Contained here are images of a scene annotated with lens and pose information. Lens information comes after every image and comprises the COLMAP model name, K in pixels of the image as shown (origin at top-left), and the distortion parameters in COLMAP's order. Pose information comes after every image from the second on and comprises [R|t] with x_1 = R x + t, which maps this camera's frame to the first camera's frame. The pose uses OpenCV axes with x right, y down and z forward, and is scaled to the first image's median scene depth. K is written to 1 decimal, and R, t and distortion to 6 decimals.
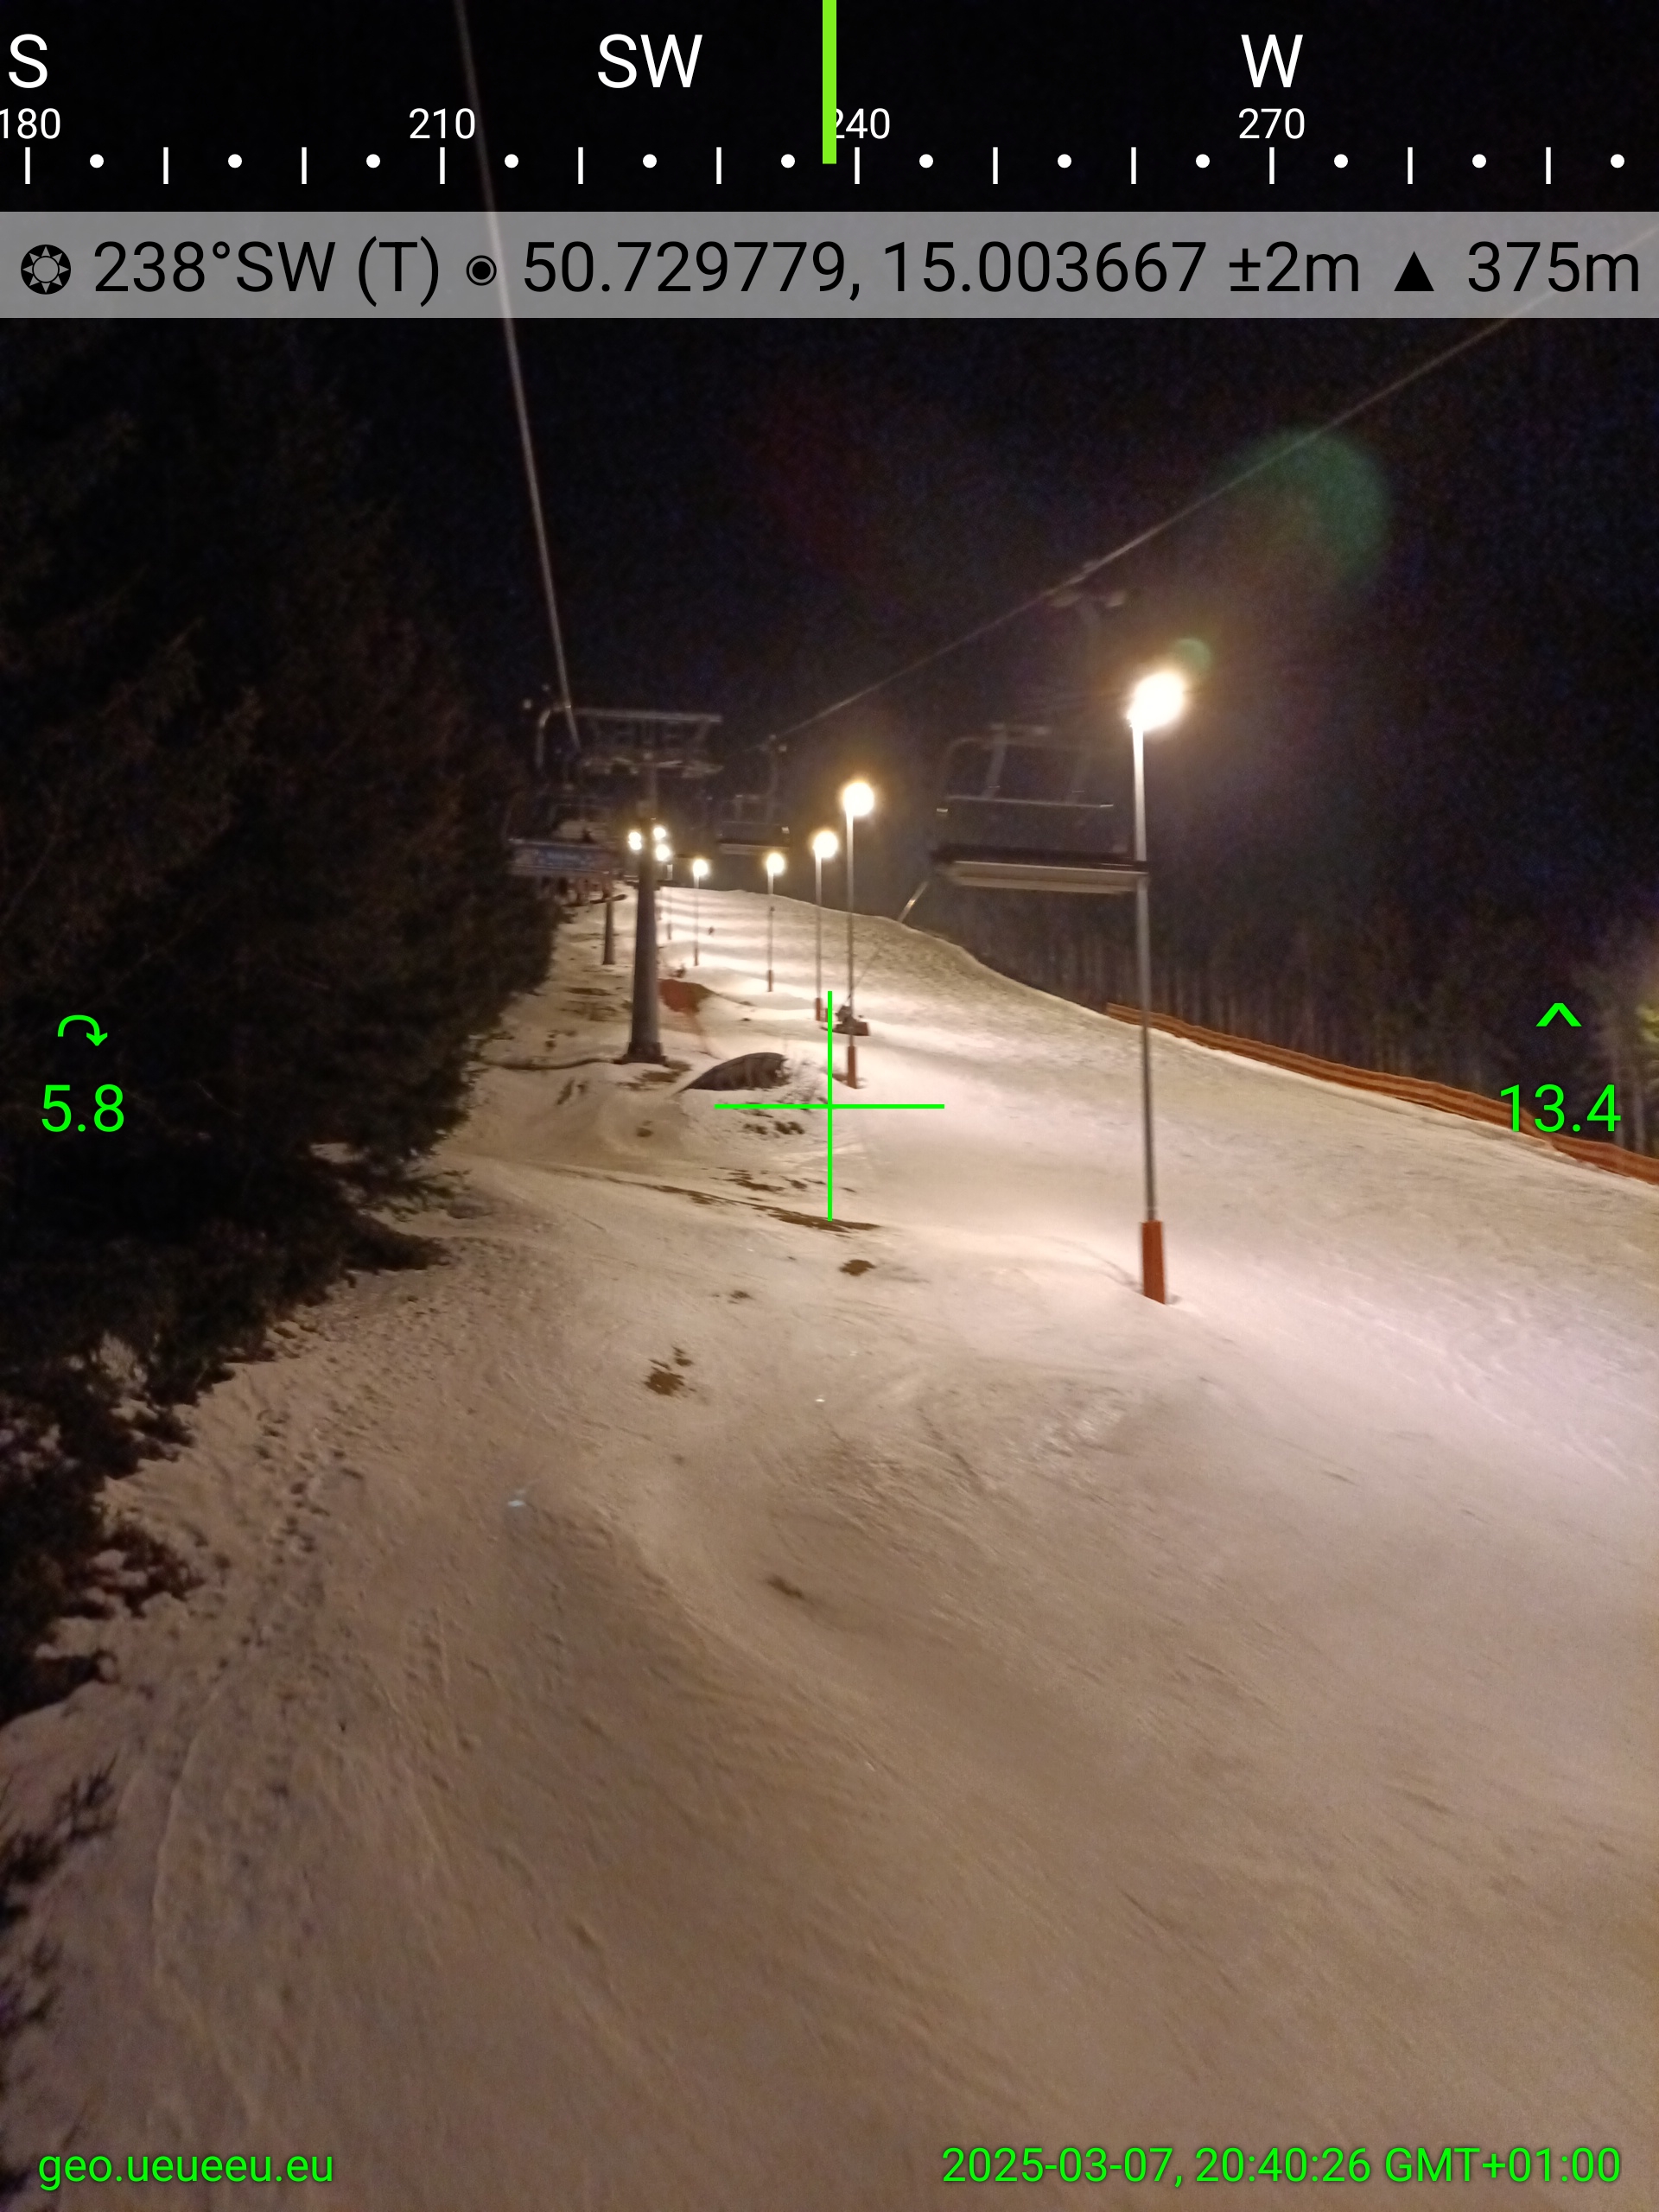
lens RADIAL K [[1647.4, 0, 829.5], [0, 1647.4, 1106.0], [0, 0, 1]] dist [0.003533, -0.008263]
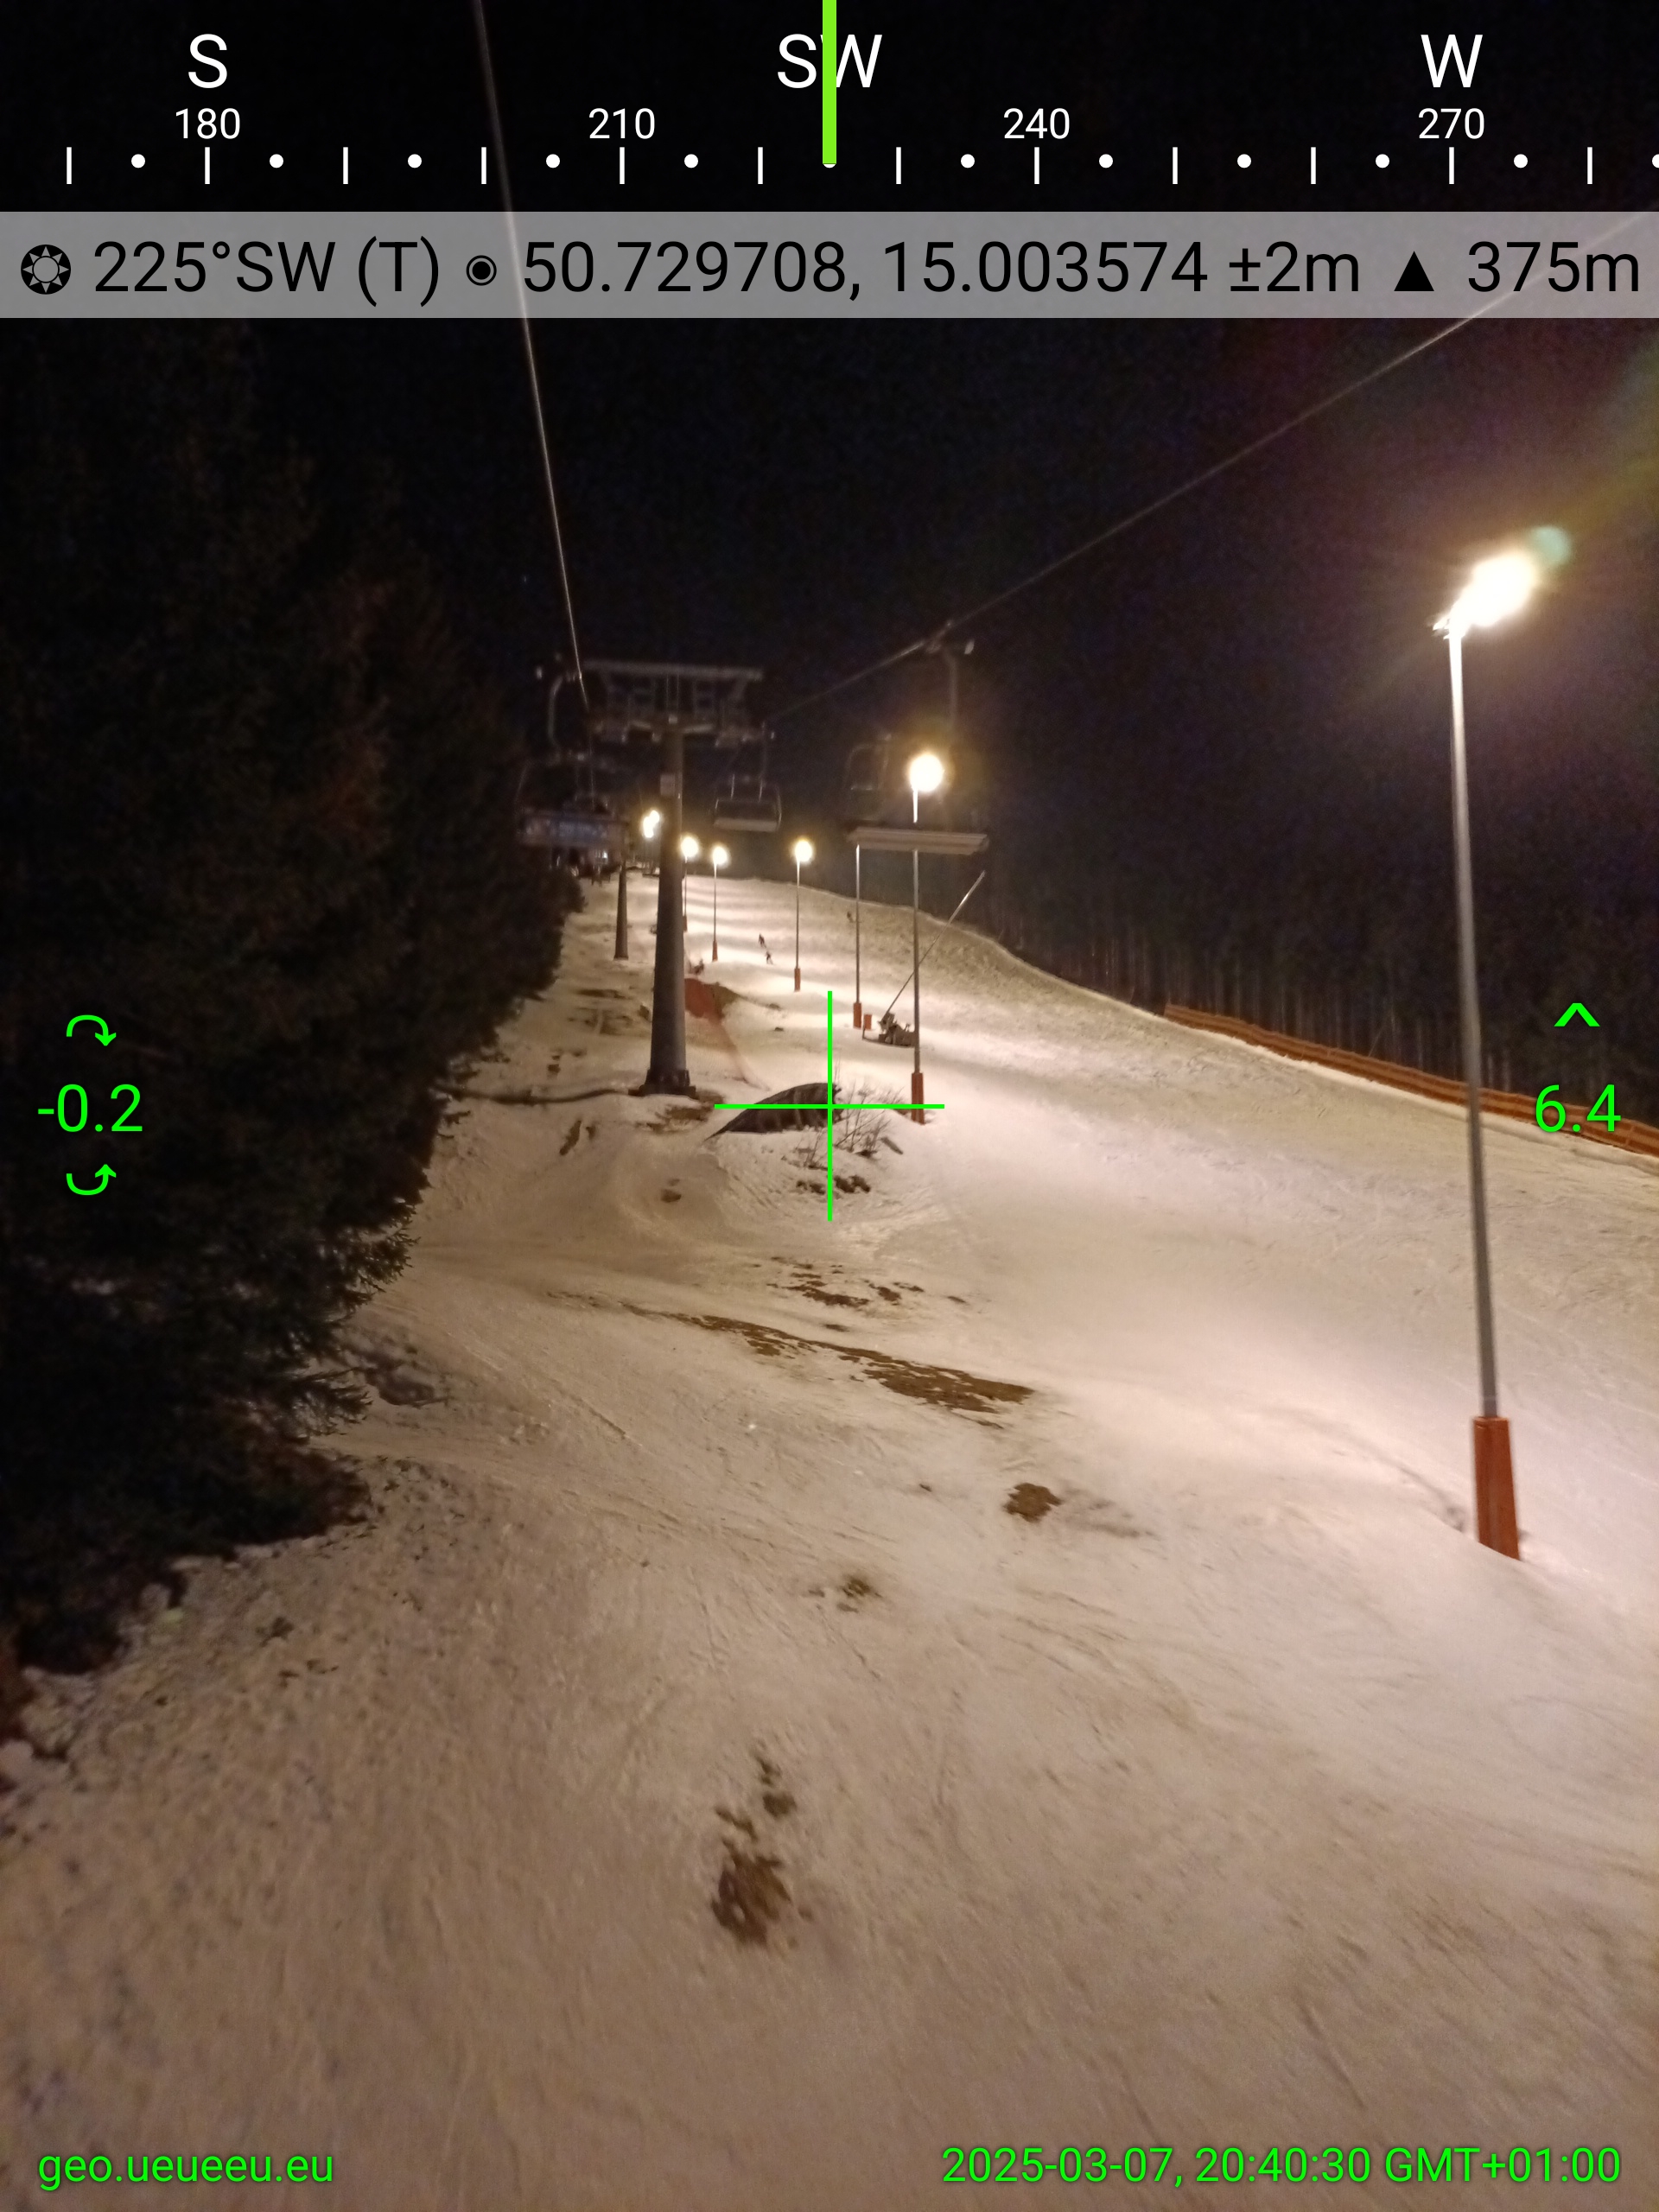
lens RADIAL K [[1647.4, 0, 829.5], [0, 1647.4, 1106.0], [0, 0, 1]] dist [0.003533, -0.008263]
pose [[0.999972, 0.003050, -0.006779, -0.032388], [-0.003003, 0.999971, 0.006978, -0.032224], [0.006800, -0.006958, 0.999953, 0.222903]]
